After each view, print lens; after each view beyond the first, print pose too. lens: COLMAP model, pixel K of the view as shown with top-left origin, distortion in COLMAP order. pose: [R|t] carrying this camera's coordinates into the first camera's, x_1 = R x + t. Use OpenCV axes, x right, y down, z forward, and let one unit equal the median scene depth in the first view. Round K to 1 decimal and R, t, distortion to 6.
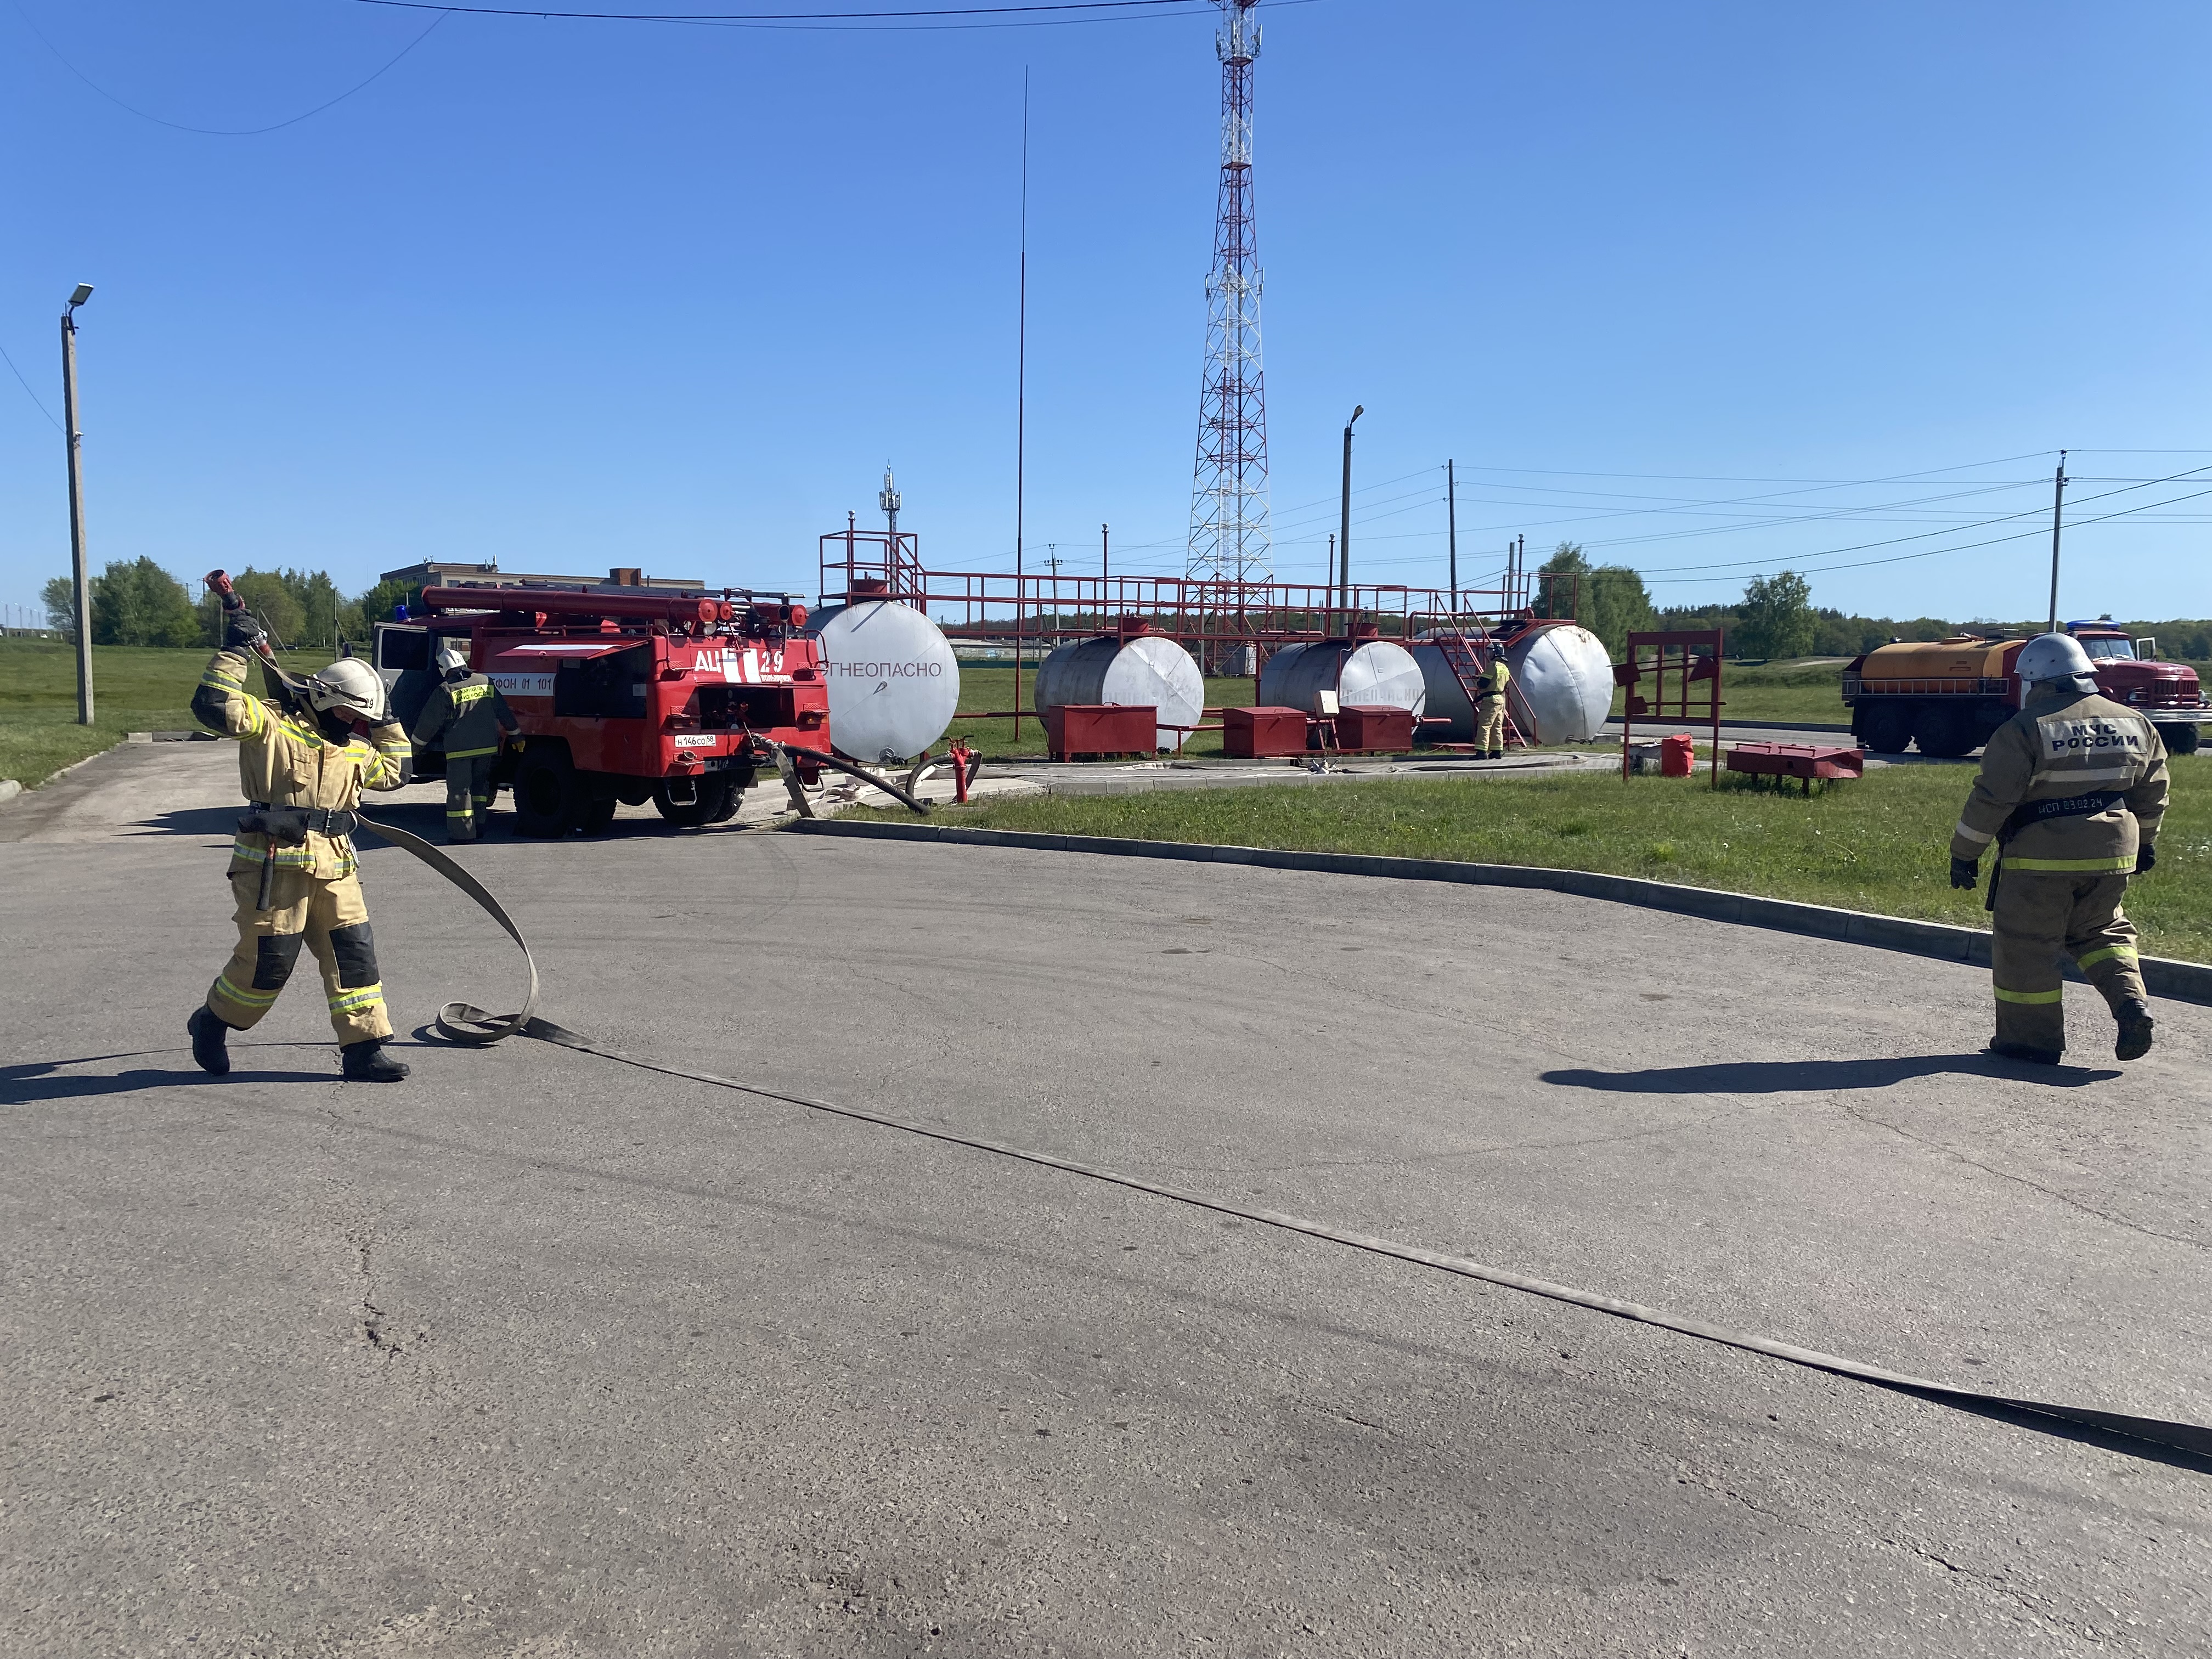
lens RADIAL K [[1573.7, 0, 1043.4], [0, 1573.7, 835.1], [0, 0, 1]] dist [-0.014430, 0.001144]
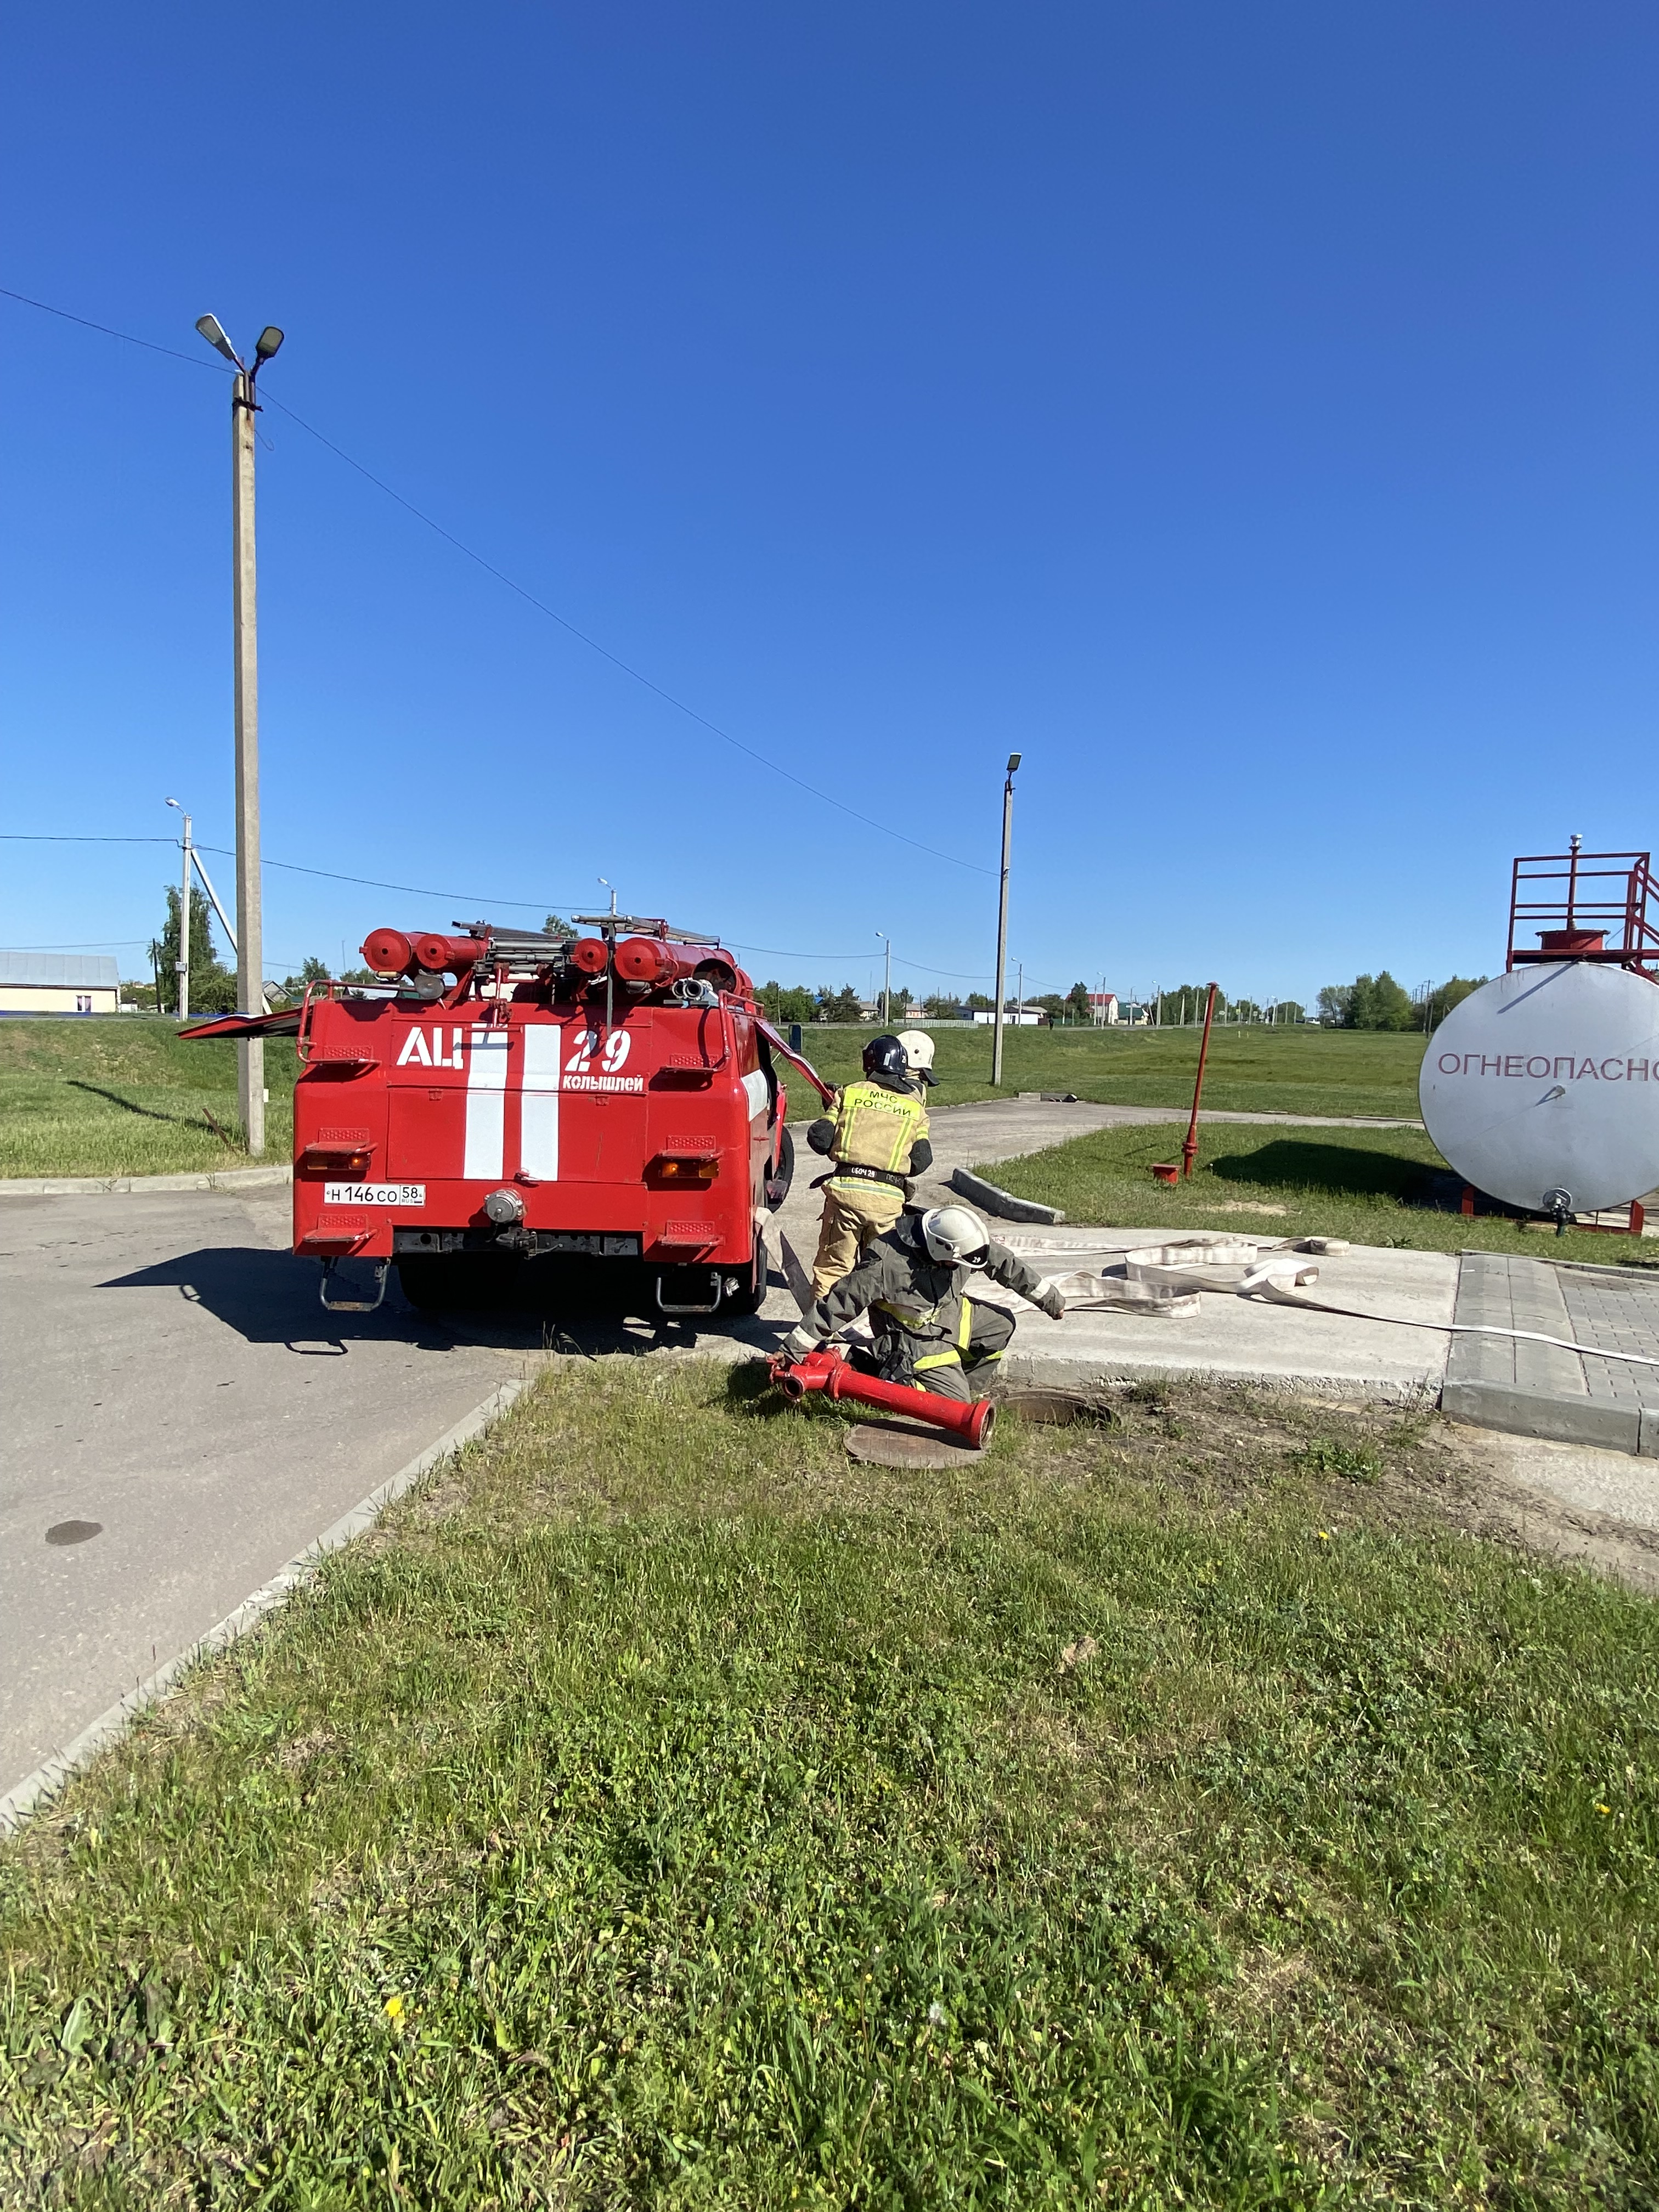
lens RADIAL K [[1077.8, 0, 817.3], [0, 1077.8, 1096.6], [0, 0, 1]] dist [0.005765, -0.013545]
pose [[0.552220, 0.057708, -0.831699, 0.078522], [-0.106543, 0.994307, -0.001750, -0.050846], [0.826863, 0.089578, 0.555224, 0.428991]]
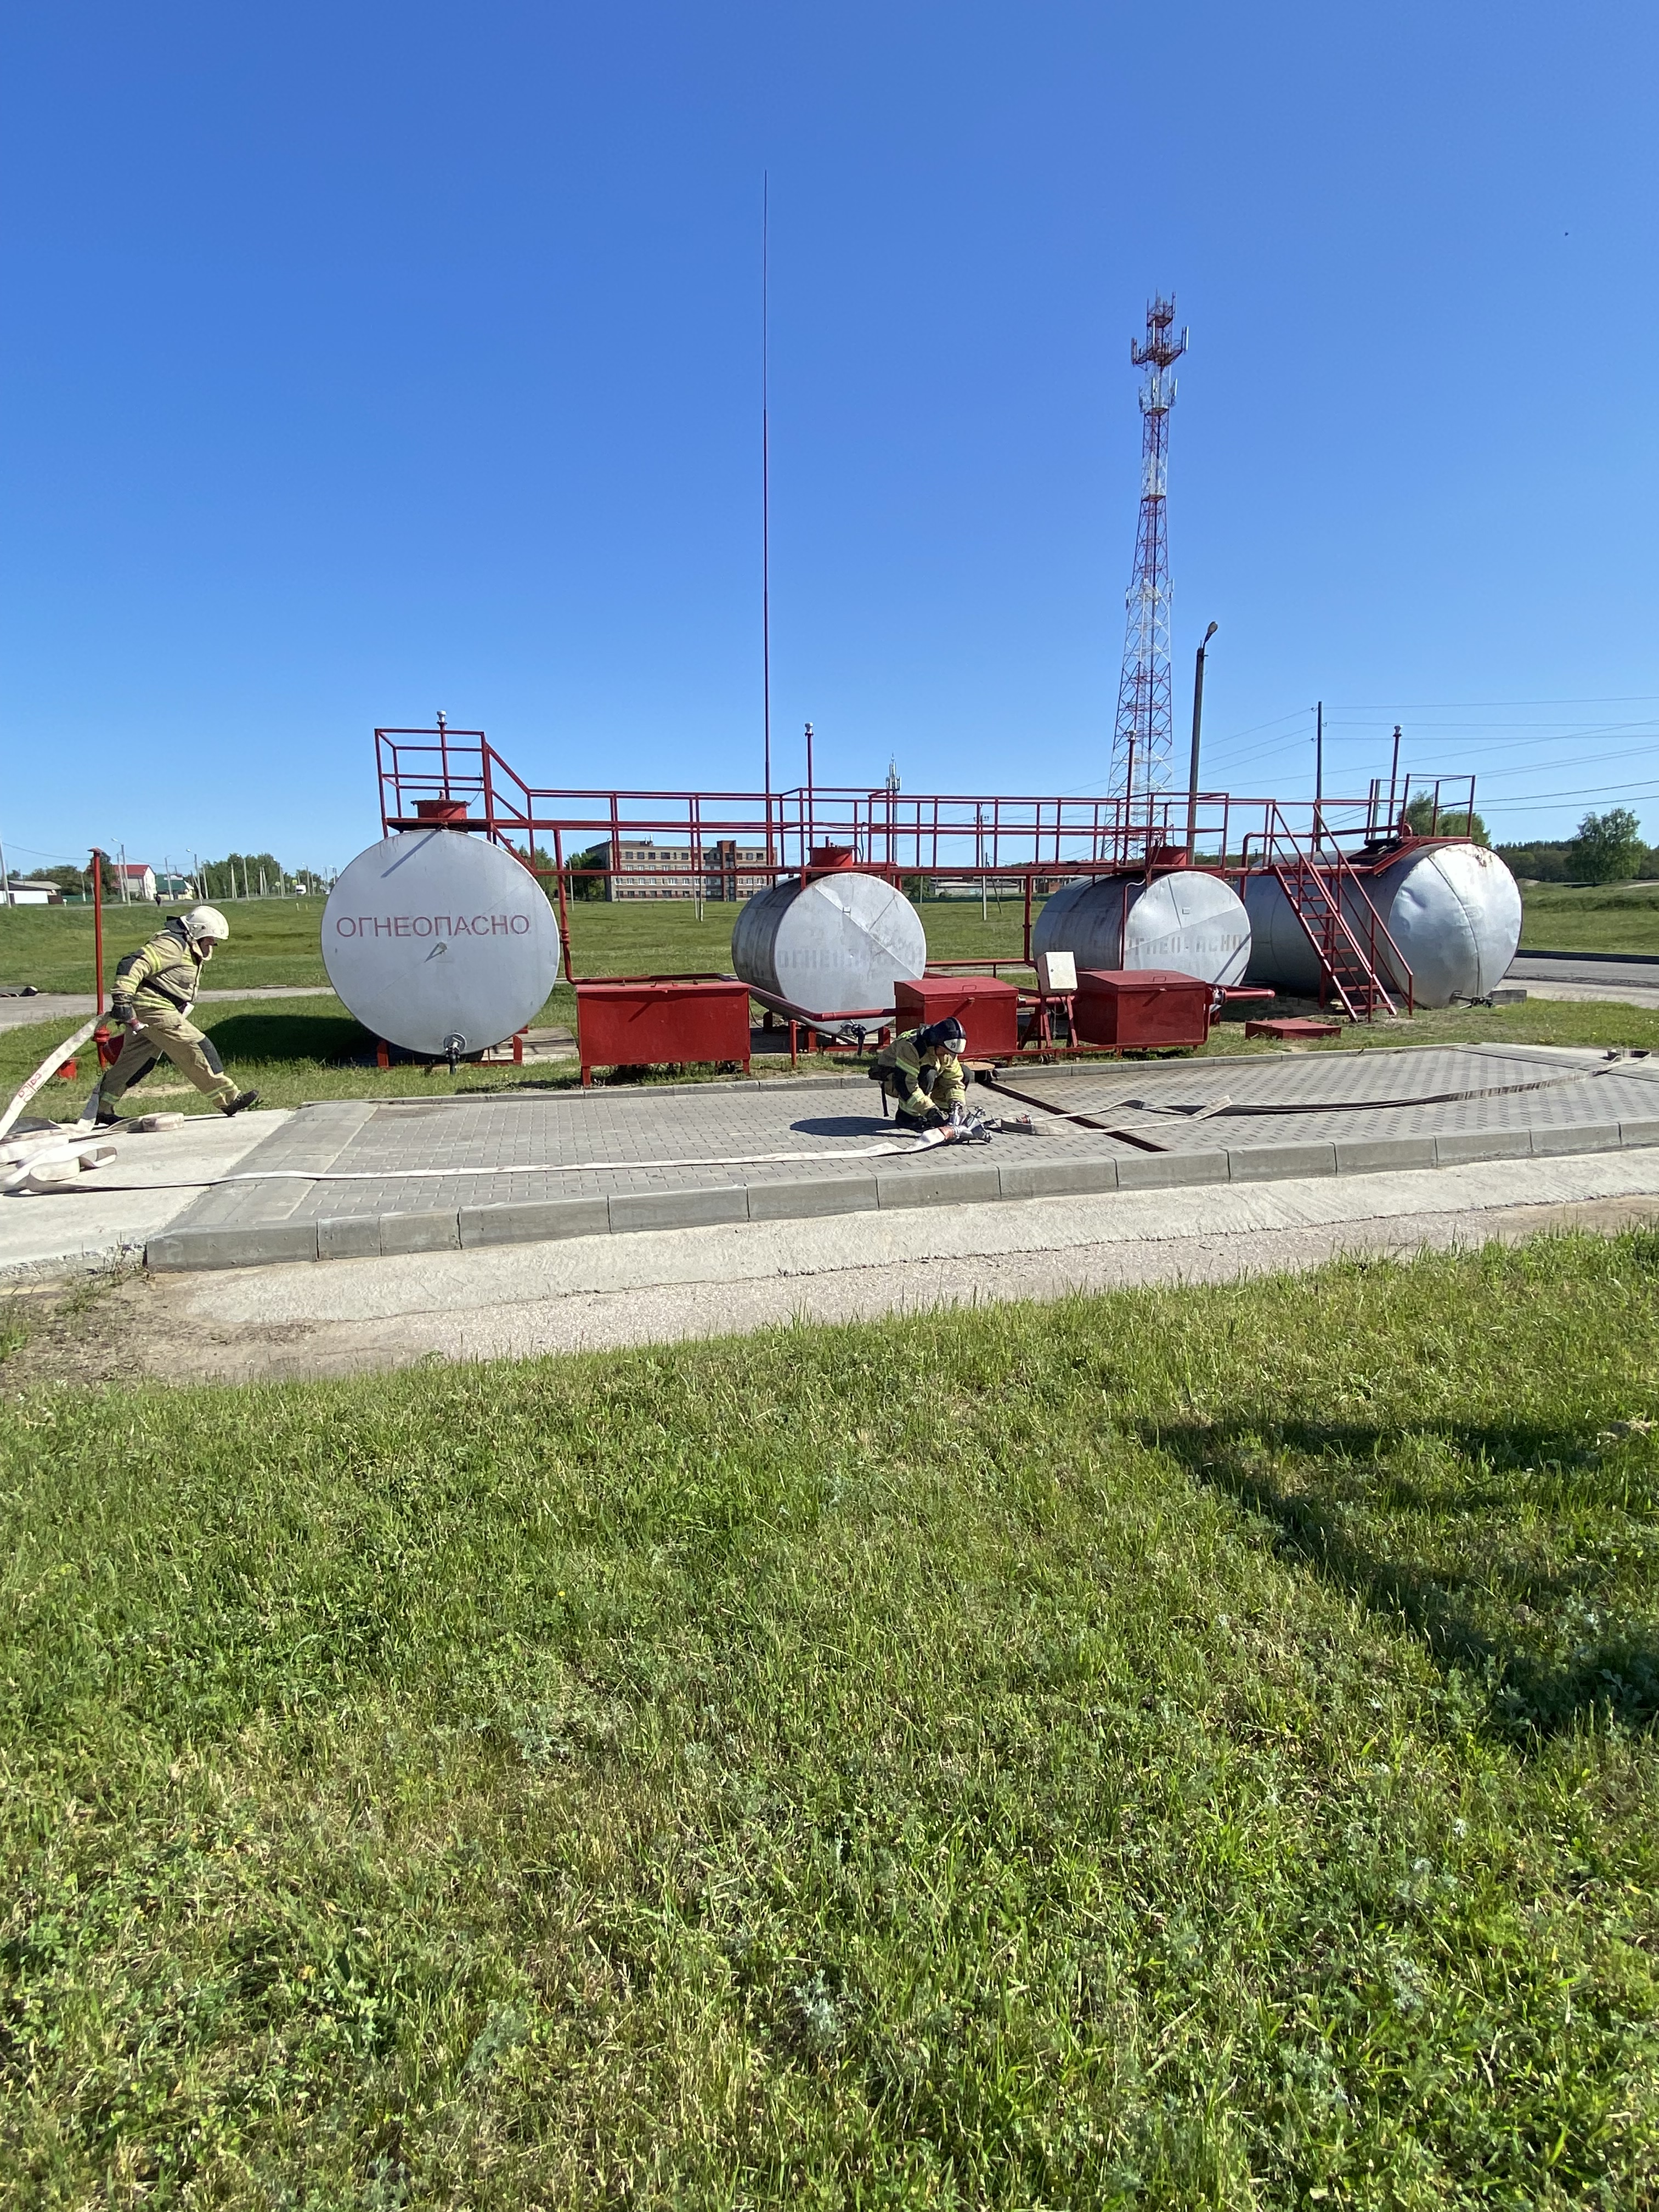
lens RADIAL K [[1077.8, 0, 847.0], [0, 1077.8, 1110.4], [0, 0, 1]] dist [0.005765, -0.013545]
pose [[0.987866, 0.010404, -0.154958, 0.131034], [0.002570, 0.996522, 0.083292, -0.052042], [0.155286, -0.082680, 0.984404, 0.454014]]
